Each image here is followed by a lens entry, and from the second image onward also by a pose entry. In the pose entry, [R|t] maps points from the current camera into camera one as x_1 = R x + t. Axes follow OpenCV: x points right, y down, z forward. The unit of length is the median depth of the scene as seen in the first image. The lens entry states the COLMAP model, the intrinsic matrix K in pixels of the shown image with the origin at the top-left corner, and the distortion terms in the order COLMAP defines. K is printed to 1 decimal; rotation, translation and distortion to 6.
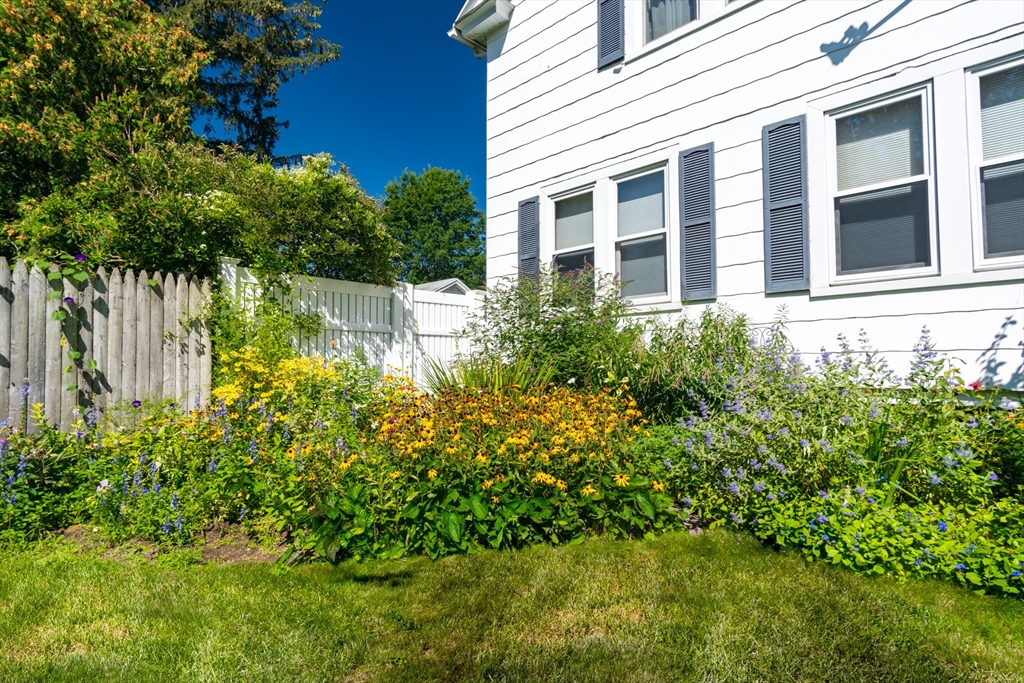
lens RADIAL K [[562.1, 0, 514.3], [0, 562.1, 345.5], [0, 0, 1]] dist [0.004226, 0.005265]
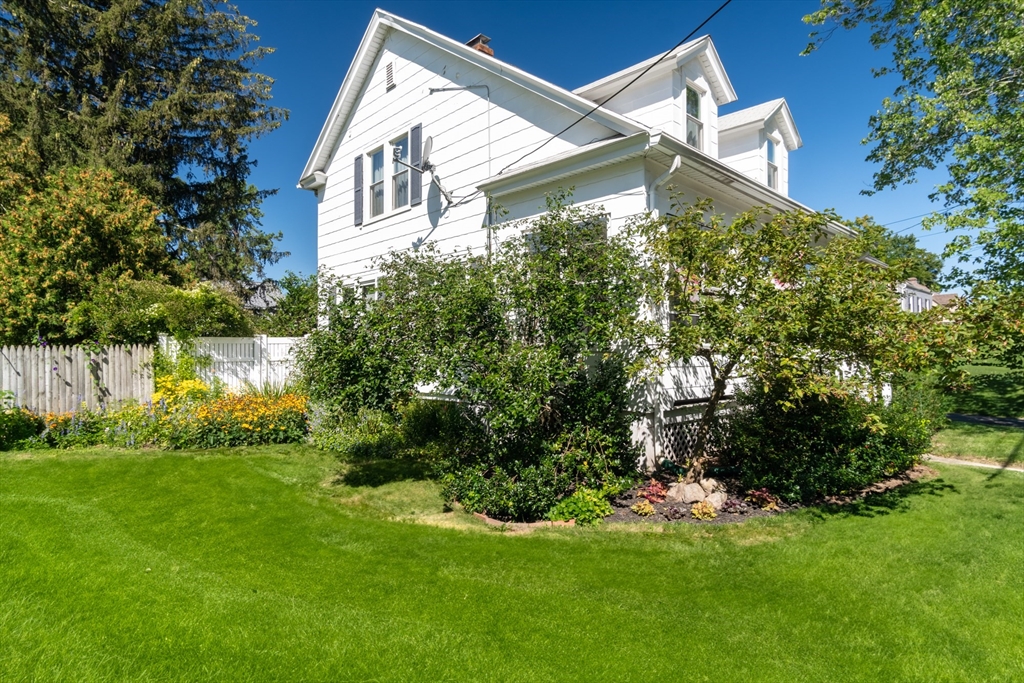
lens RADIAL K [[562.1, 0, 510.6], [0, 562.1, 346.1], [0, 0, 1]] dist [0.004226, 0.005265]
pose [[0.999696, -0.007749, -0.023408, 0.977920], [0.008652, 0.999213, 0.038713, -0.192735], [0.023090, -0.038904, 0.998976, -1.267911]]
